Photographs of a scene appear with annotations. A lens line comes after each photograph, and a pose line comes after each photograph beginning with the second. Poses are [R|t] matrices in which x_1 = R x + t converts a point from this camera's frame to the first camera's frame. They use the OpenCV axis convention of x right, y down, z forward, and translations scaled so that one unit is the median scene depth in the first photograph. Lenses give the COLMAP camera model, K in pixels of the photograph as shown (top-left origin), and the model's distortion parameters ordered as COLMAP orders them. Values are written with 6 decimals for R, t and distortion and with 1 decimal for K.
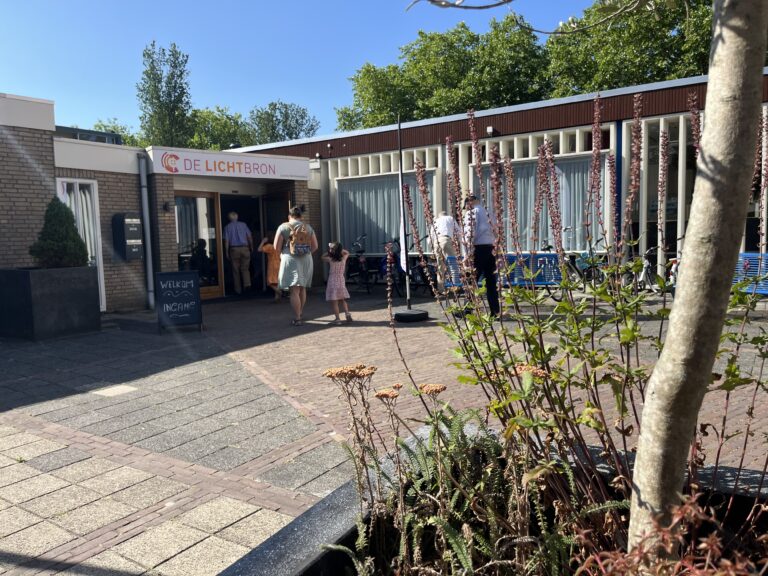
lens RADIAL K [[580.7, 0, 384.0], [0, 580.7, 288.0], [0, 0, 1]] dist [0.027750, -0.004158]
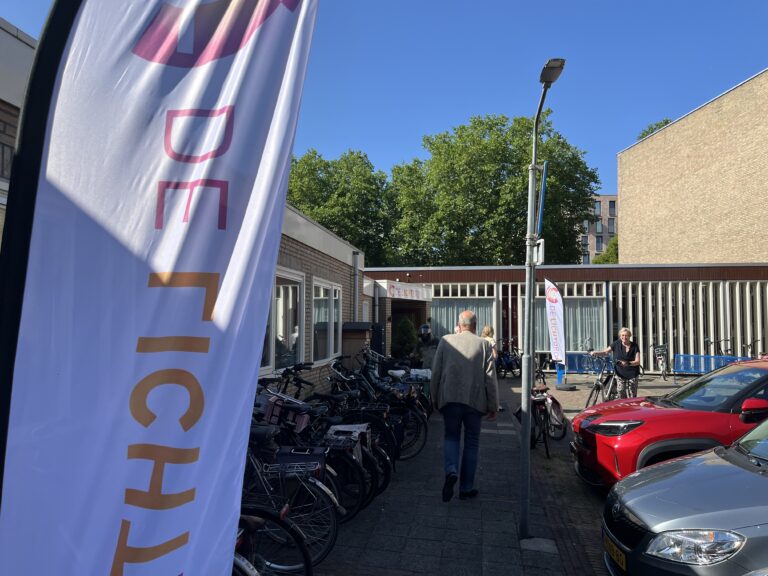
lens RADIAL K [[580.5, 0, 387.9], [0, 580.5, 290.1], [0, 0, 1]] dist [0.076378, -0.091153]
pose [[0.906994, 0.050845, 0.418064, -1.025049], [0.013374, 0.988707, -0.149262, 0.016779], [-0.420932, 0.140971, 0.896071, -0.393560]]
